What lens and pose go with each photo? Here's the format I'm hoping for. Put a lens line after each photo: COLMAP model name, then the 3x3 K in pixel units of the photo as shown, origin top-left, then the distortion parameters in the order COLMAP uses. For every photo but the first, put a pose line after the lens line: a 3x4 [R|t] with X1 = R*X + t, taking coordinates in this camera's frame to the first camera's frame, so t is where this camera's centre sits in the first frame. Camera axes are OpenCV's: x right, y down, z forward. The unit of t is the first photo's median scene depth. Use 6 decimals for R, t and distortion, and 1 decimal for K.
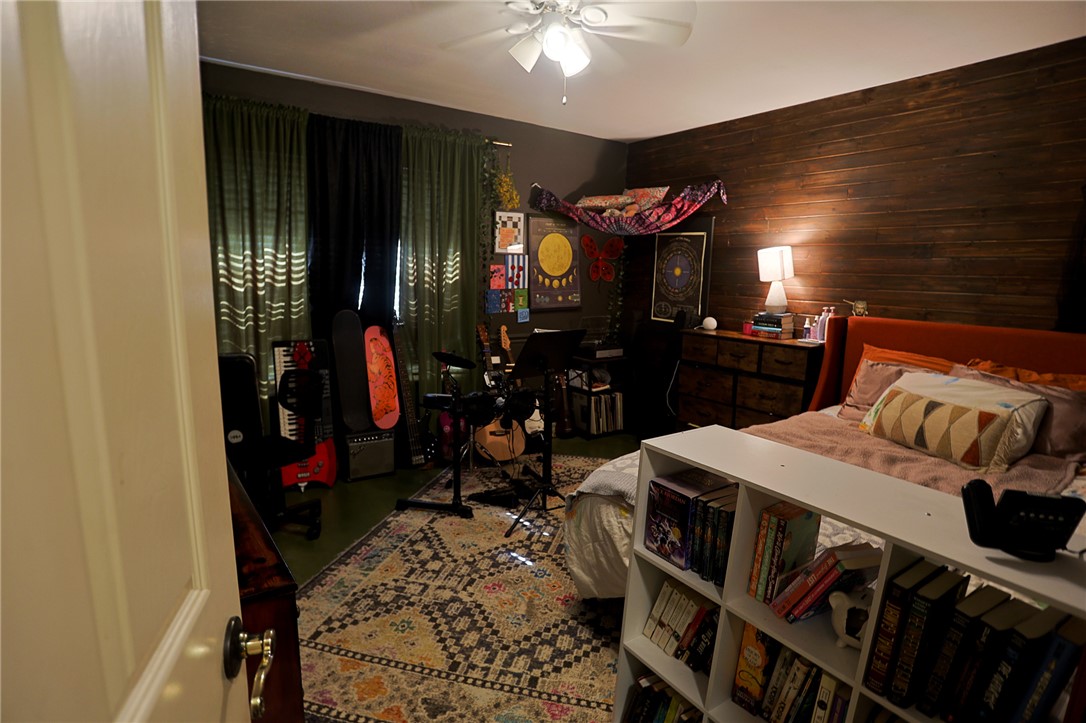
lens RADIAL K [[557.1, 0, 541.8], [0, 557.1, 361.8], [0, 0, 1]] dist [-0.076084, 0.032418]
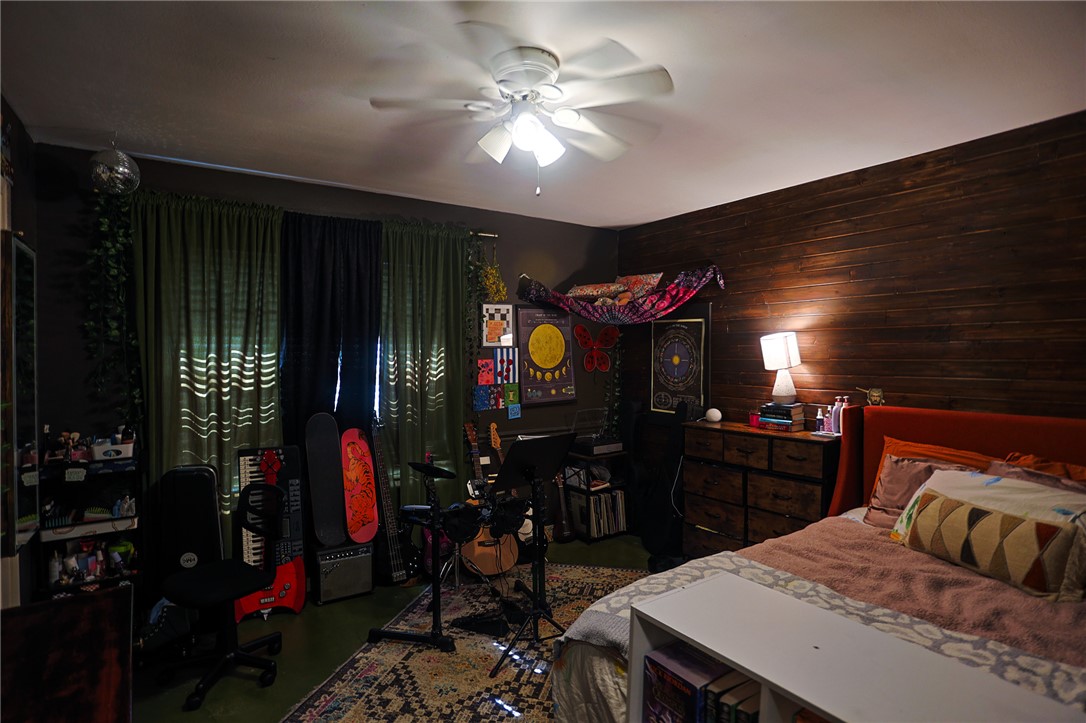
lens RADIAL K [[557.1, 0, 541.8], [0, 557.1, 361.8], [0, 0, 1]] dist [-0.076084, 0.032418]
pose [[0.999614, -0.027021, -0.006403, 0.028696], [0.025815, 0.989196, -0.144309, -0.038610], [0.010233, 0.144088, 0.989512, 0.077818]]
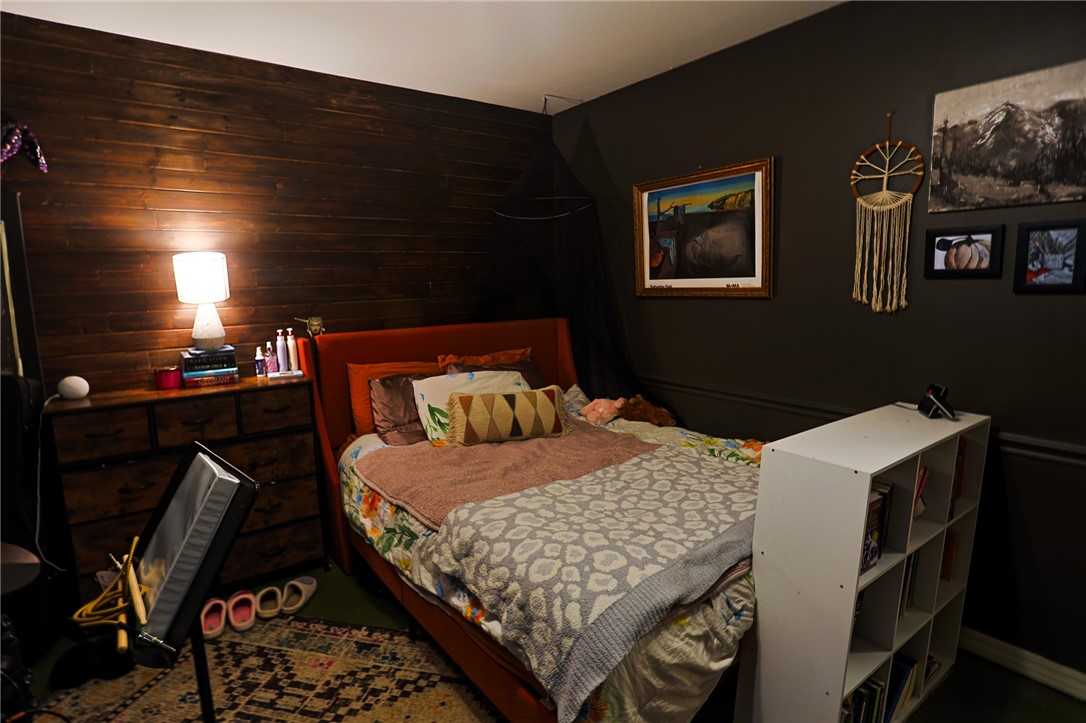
lens RADIAL K [[557.1, 0, 541.8], [0, 557.1, 361.8], [0, 0, 1]] dist [-0.076084, 0.032418]
pose [[-0.032741, -0.168137, 0.985220, -0.295376], [0.174349, 0.969673, 0.171278, -0.129036], [-0.984139, 0.177380, -0.002434, 0.656911]]
